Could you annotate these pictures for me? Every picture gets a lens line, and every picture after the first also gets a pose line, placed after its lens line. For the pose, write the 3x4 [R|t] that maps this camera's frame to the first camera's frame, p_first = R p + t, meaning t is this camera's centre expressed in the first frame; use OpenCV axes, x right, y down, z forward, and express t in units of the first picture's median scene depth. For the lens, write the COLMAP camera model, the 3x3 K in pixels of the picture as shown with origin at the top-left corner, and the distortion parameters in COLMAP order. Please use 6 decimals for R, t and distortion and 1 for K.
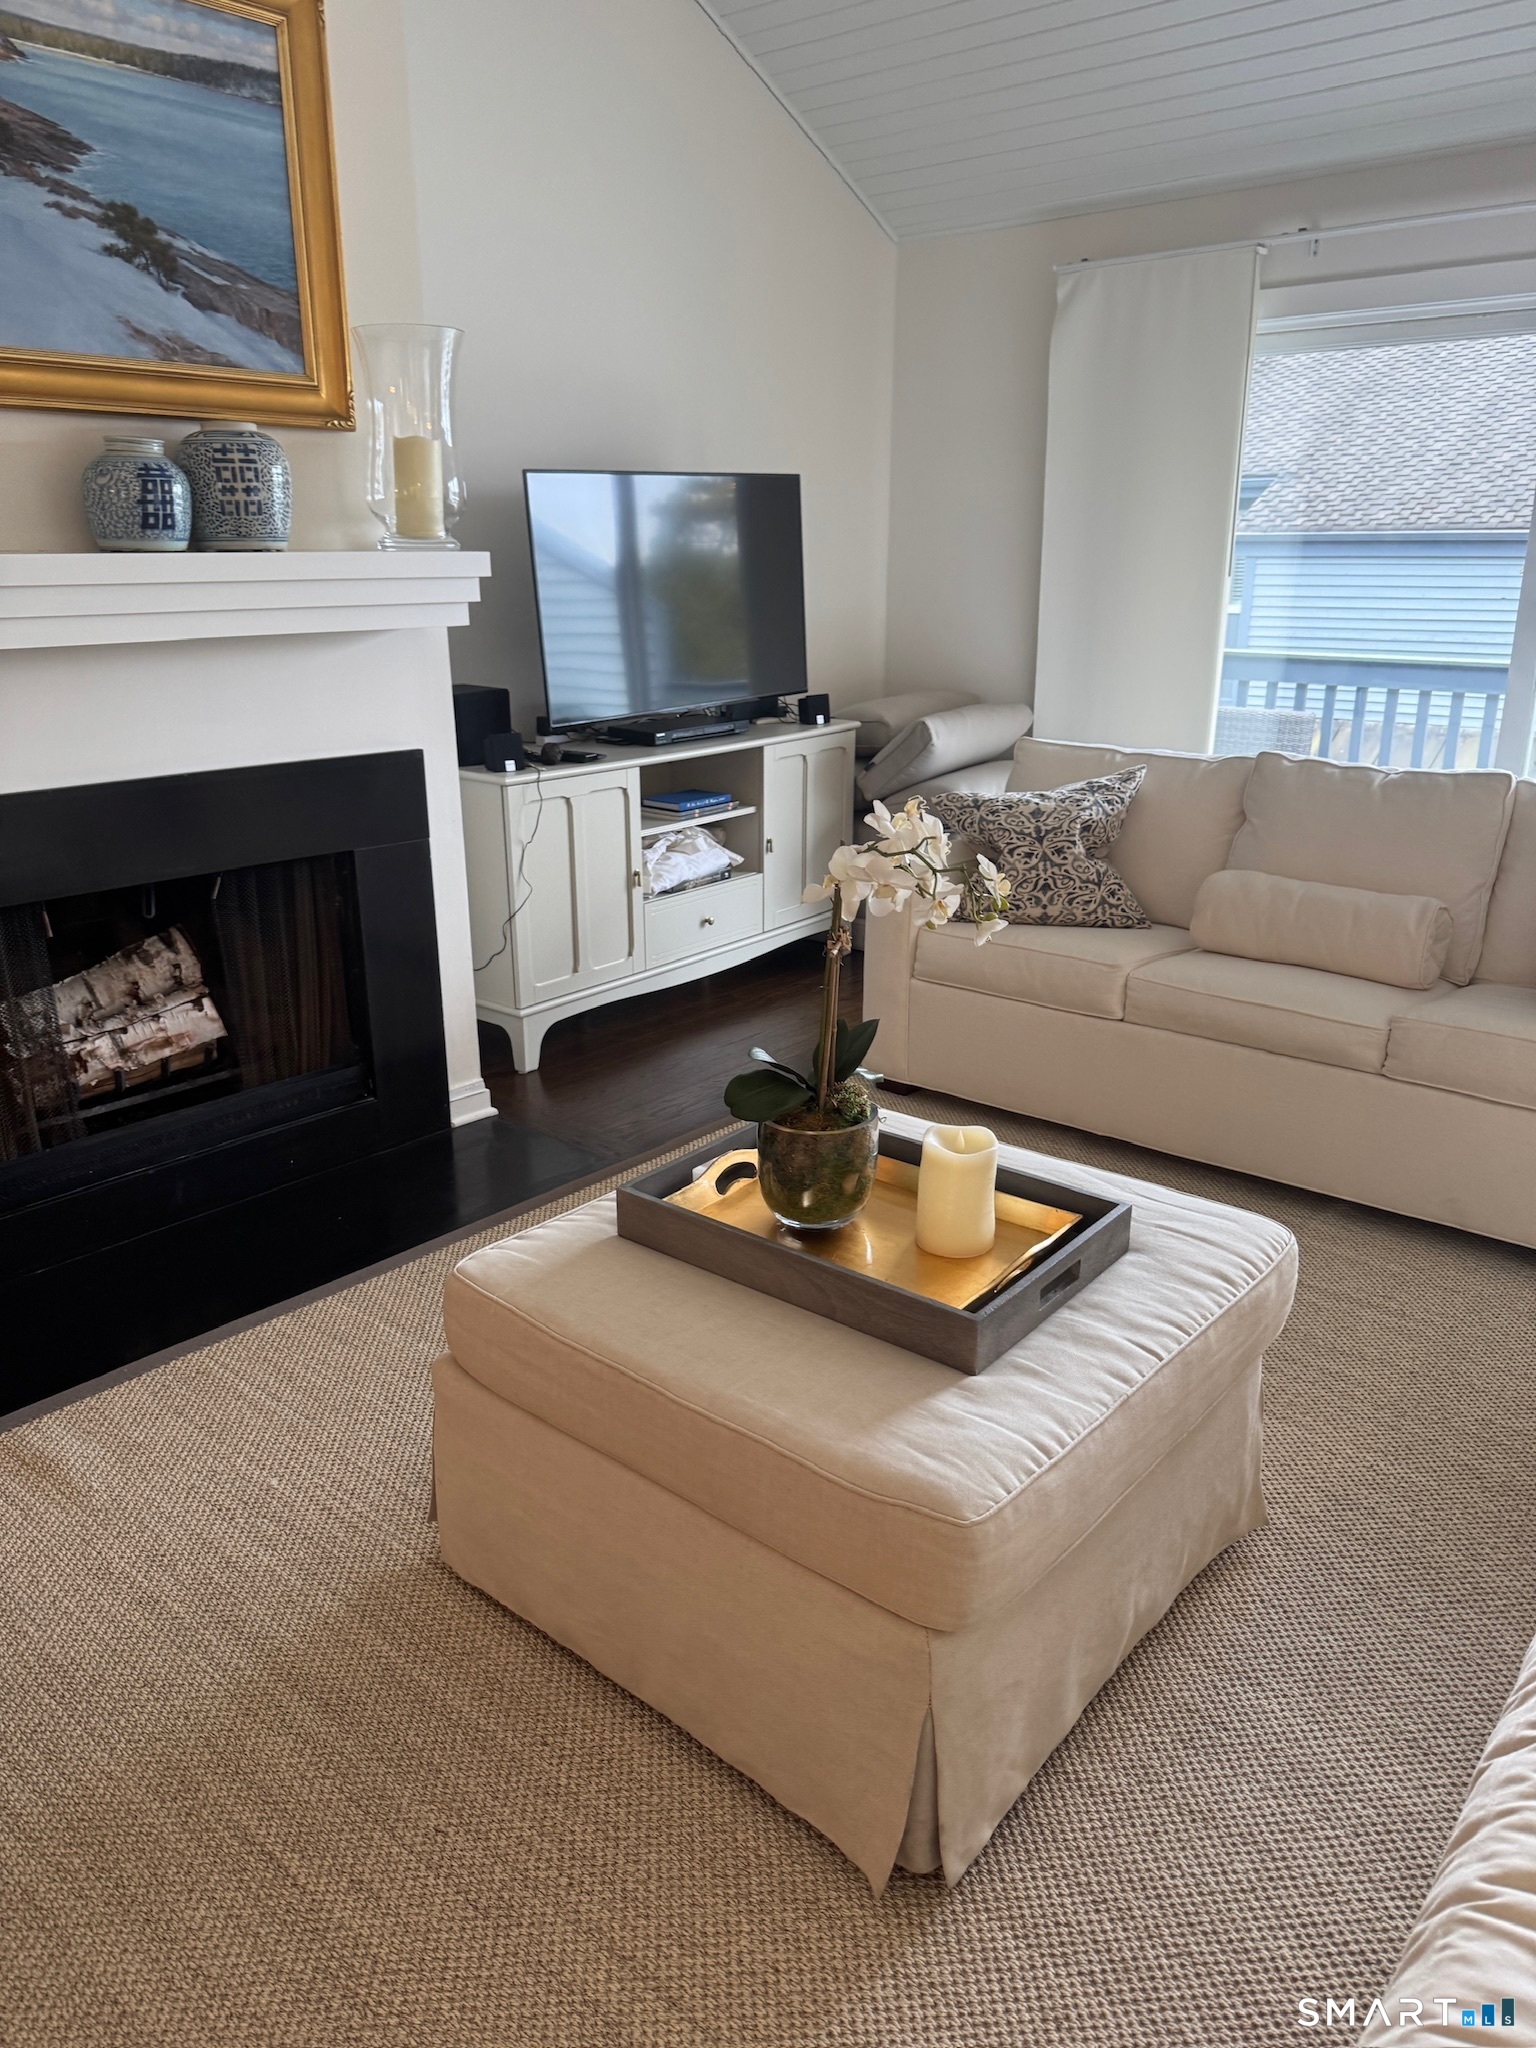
lens RADIAL K [[1452.4, 0, 786.2], [0, 1452.4, 1042.3], [0, 0, 1]] dist [0.039447, -0.046896]
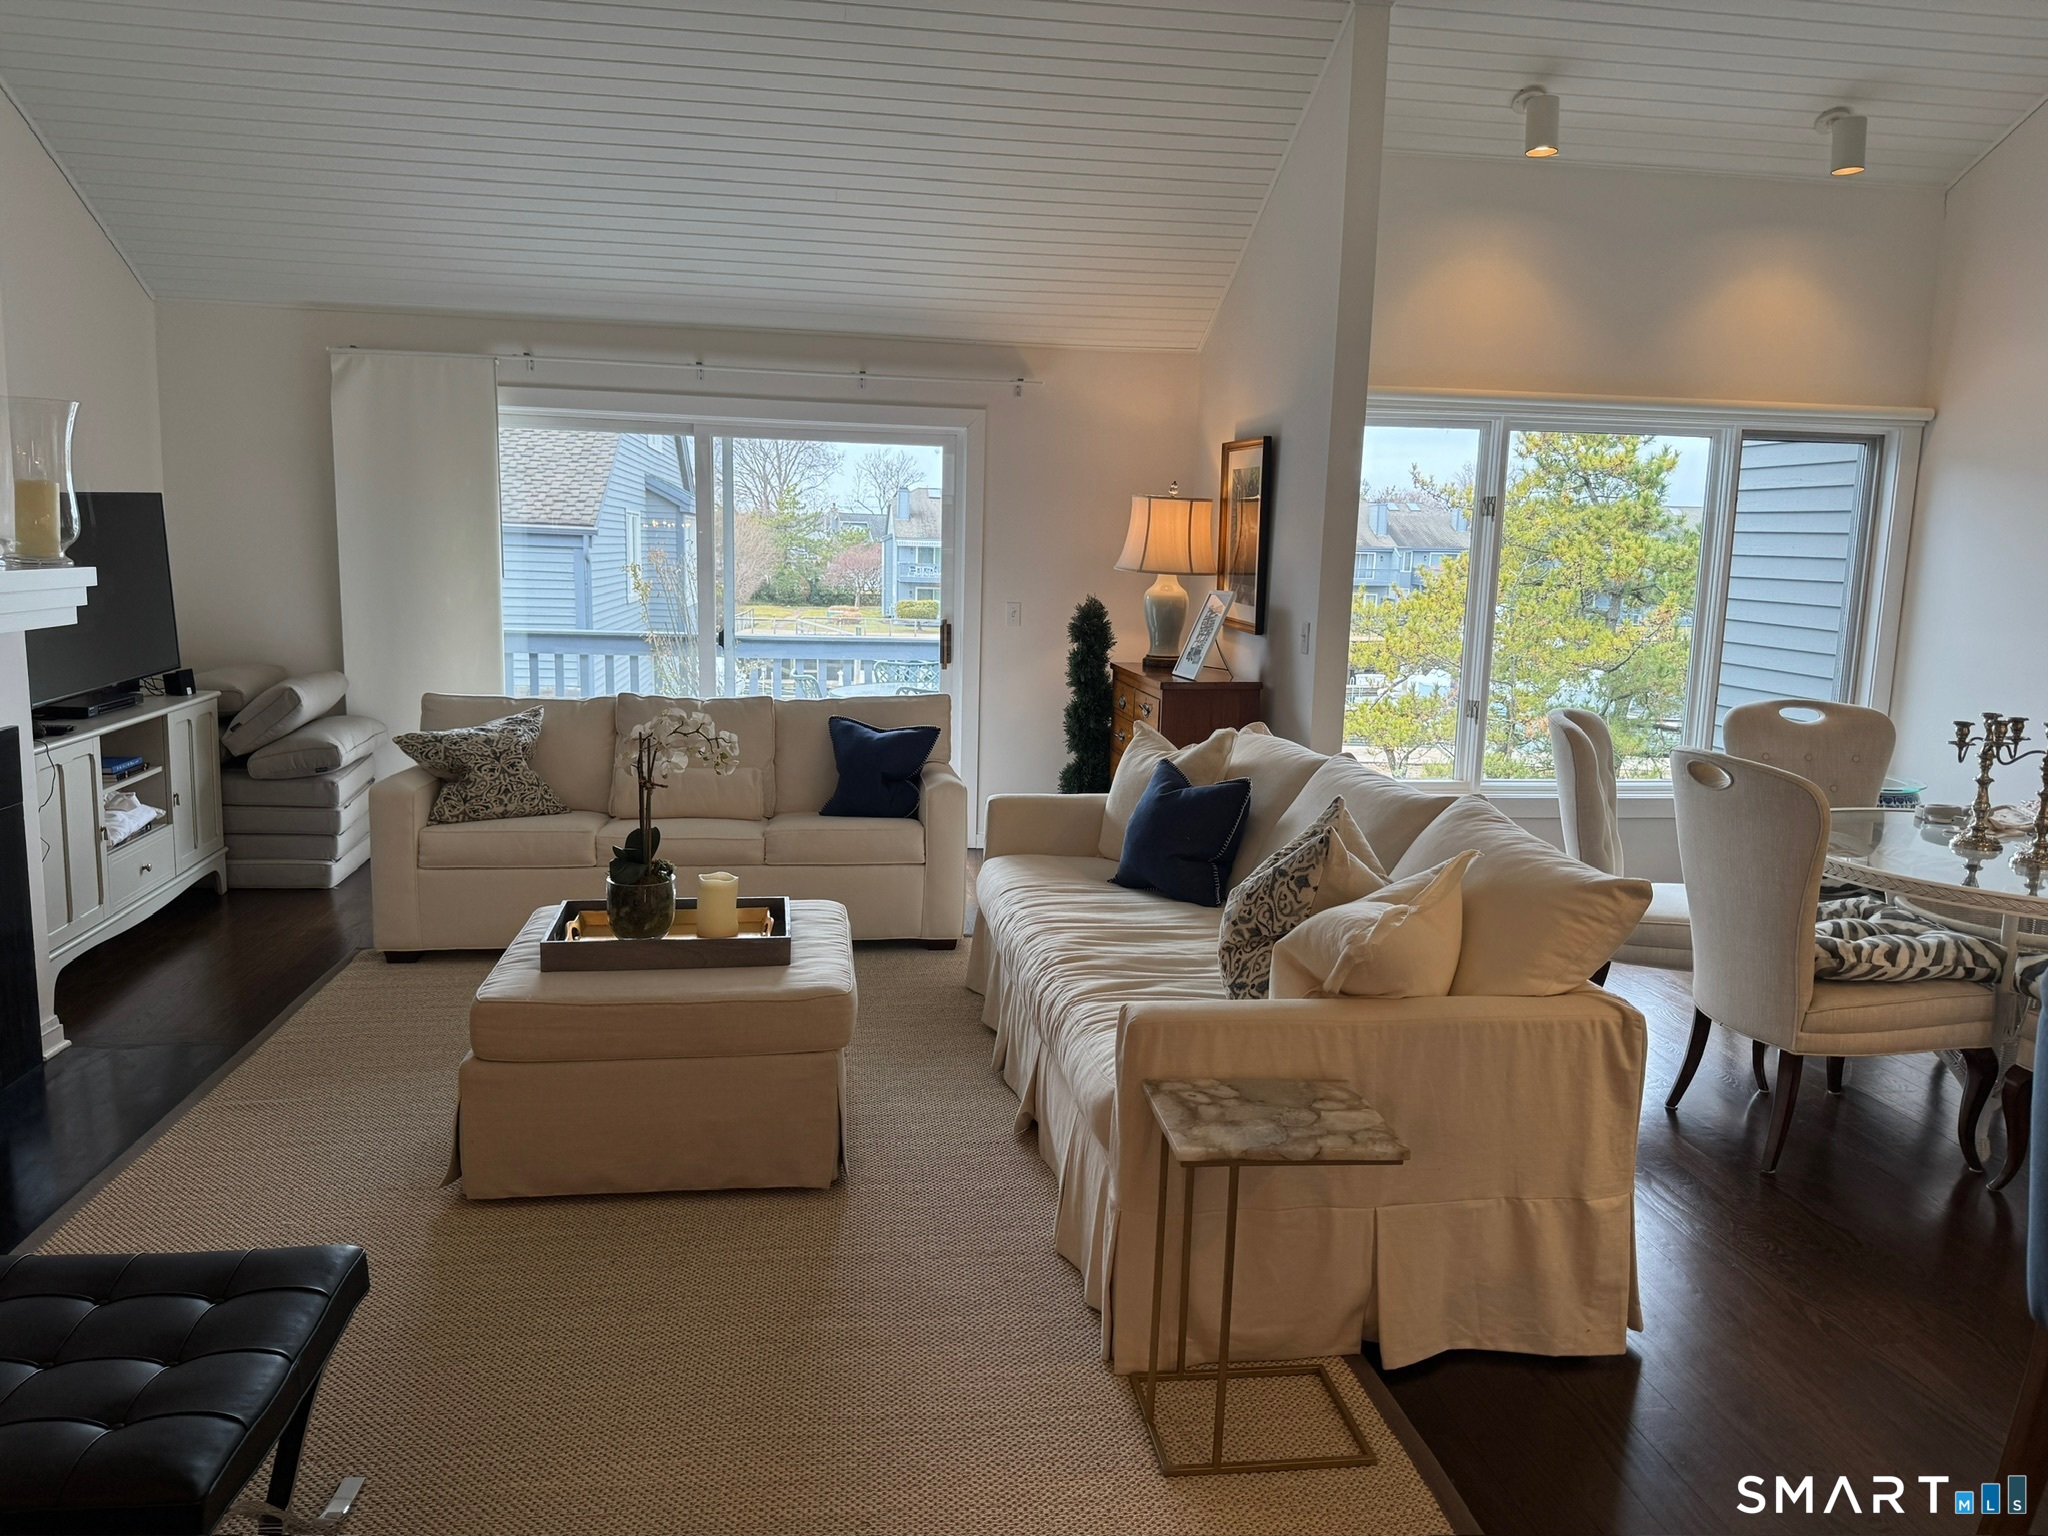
lens RADIAL K [[1452.4, 0, 1030.9], [0, 1452.4, 773.7], [0, 0, 1]] dist [0.039447, -0.046896]
pose [[0.662355, -0.094807, 0.743168, -0.480083], [0.207984, 0.976239, -0.060826, 0.063523], [-0.719742, 0.194855, 0.666335, -0.297316]]
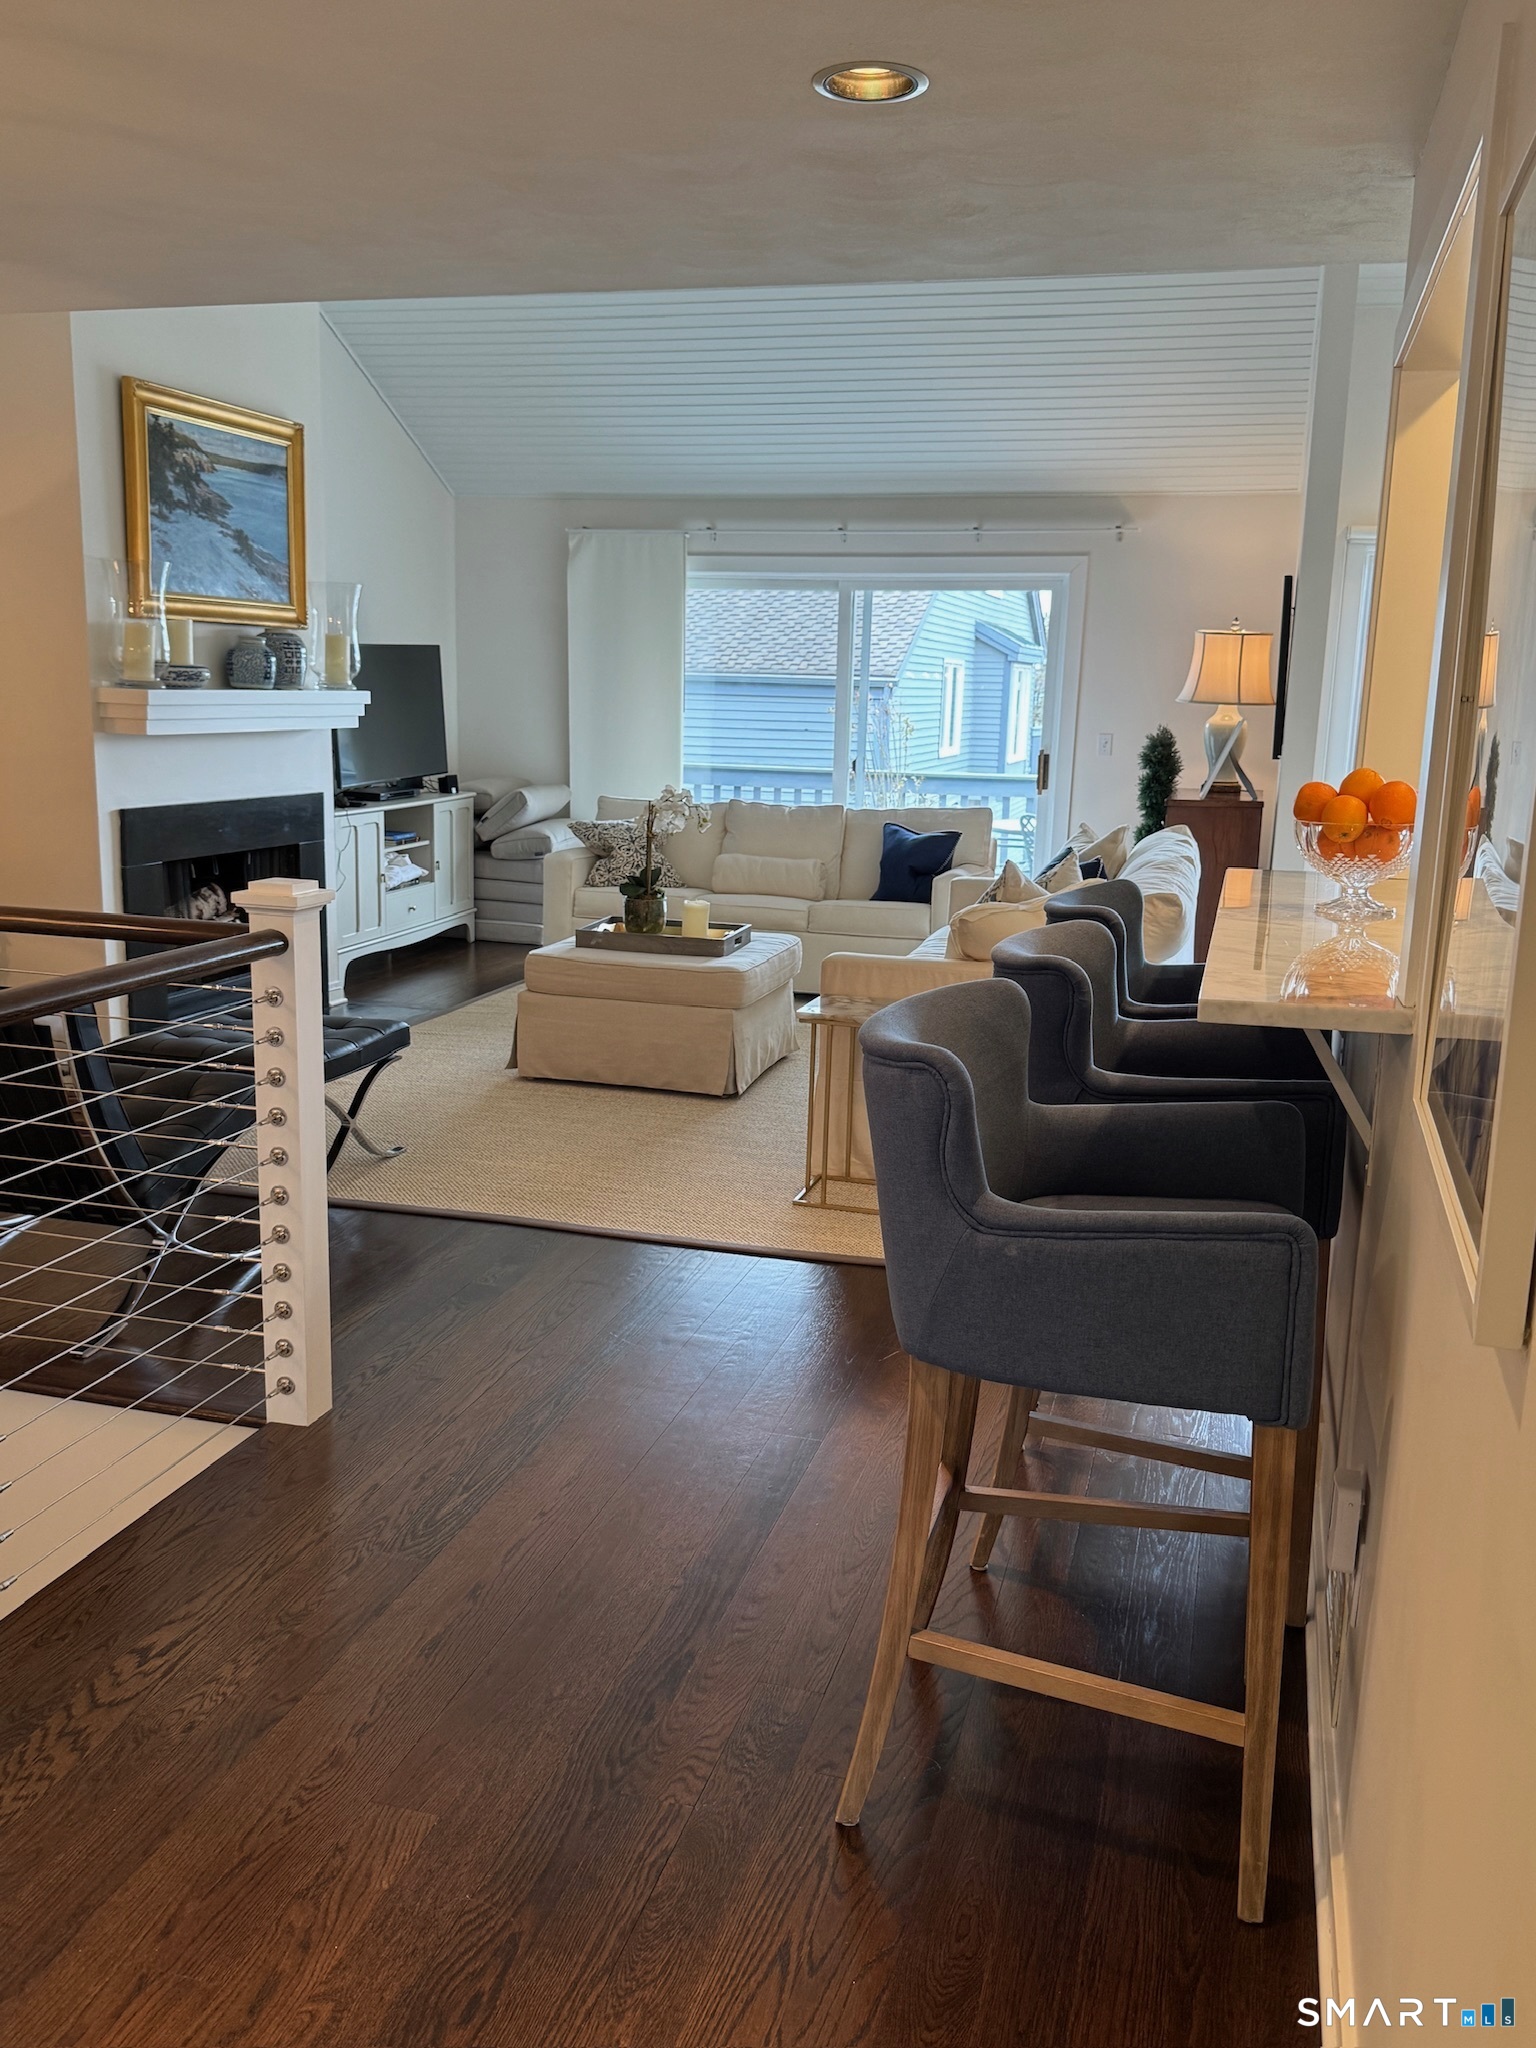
lens RADIAL K [[1708.2, 0, 773.4], [0, 1708.2, 1023.9], [0, 0, 1]] dist [0.138797, -0.004443]
pose [[0.909521, -0.055695, 0.411909, -0.533858], [0.105335, 0.989517, -0.098791, 0.304134], [-0.402089, 0.133241, 0.905854, -0.978529]]
